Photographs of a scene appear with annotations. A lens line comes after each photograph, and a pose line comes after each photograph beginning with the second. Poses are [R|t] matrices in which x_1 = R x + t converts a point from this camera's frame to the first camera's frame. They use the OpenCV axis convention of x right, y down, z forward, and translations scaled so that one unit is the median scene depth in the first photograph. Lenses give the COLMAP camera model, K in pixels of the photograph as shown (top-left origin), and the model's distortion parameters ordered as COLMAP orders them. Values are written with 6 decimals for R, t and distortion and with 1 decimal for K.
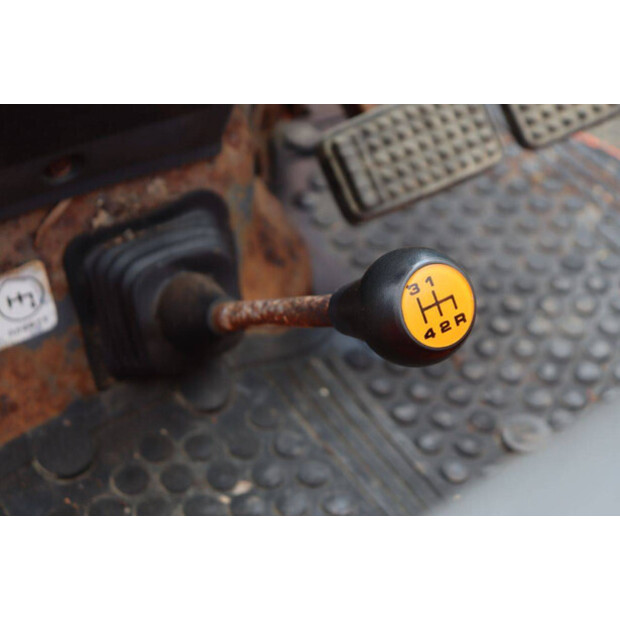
lens RADIAL K [[1324.4, 0, 308.6], [0, 1324.4, 307.8], [0, 0, 1]] dist [0.313368, 0.000000]
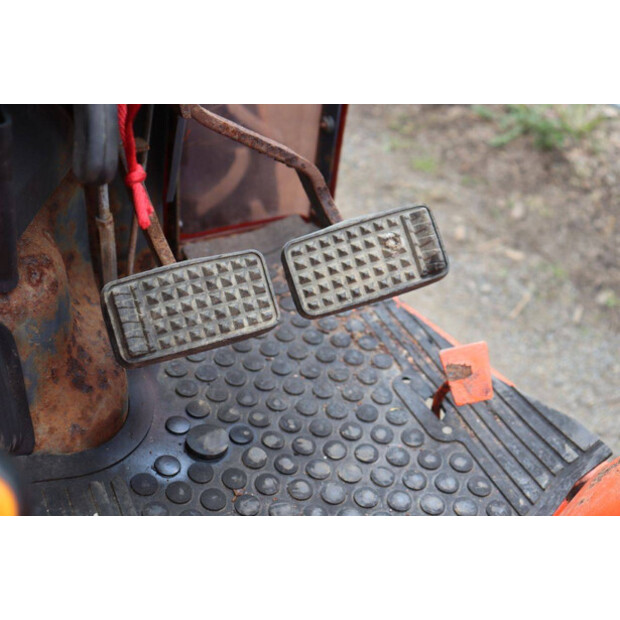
lens RADIAL K [[864.5, 0, 308.9], [0, 864.5, 312.8], [0, 0, 1]] dist [0.073044, 0.000000]
pose [[0.992965, 0.113357, -0.034225, 0.195745], [-0.115597, 0.990631, -0.072721, -0.071754], [0.025661, 0.076166, 0.996765, 0.289110]]
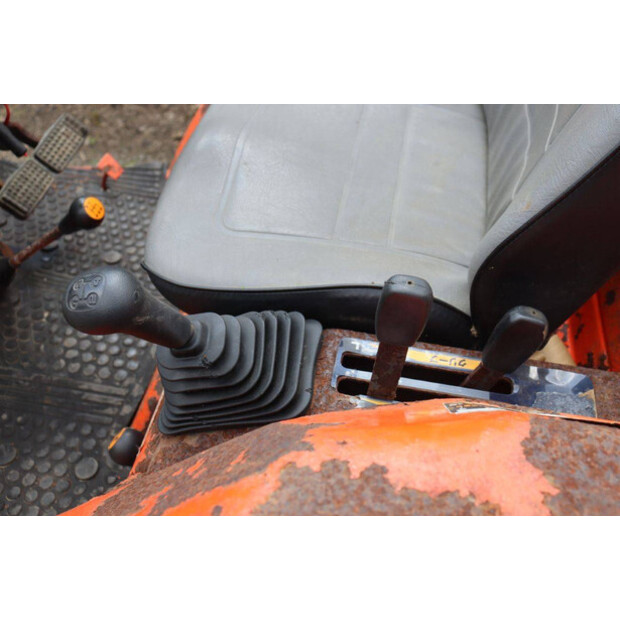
lens RADIAL K [[680.7, 0, 311.7], [0, 680.7, 309.0], [0, 0, 1]] dist [-0.028616, 0.000000]
pose [[0.695650, -0.527324, 0.487852, -0.335805], [0.476415, 0.846925, 0.236108, 0.047323], [-0.537680, 0.068172, 0.840389, -0.523475]]
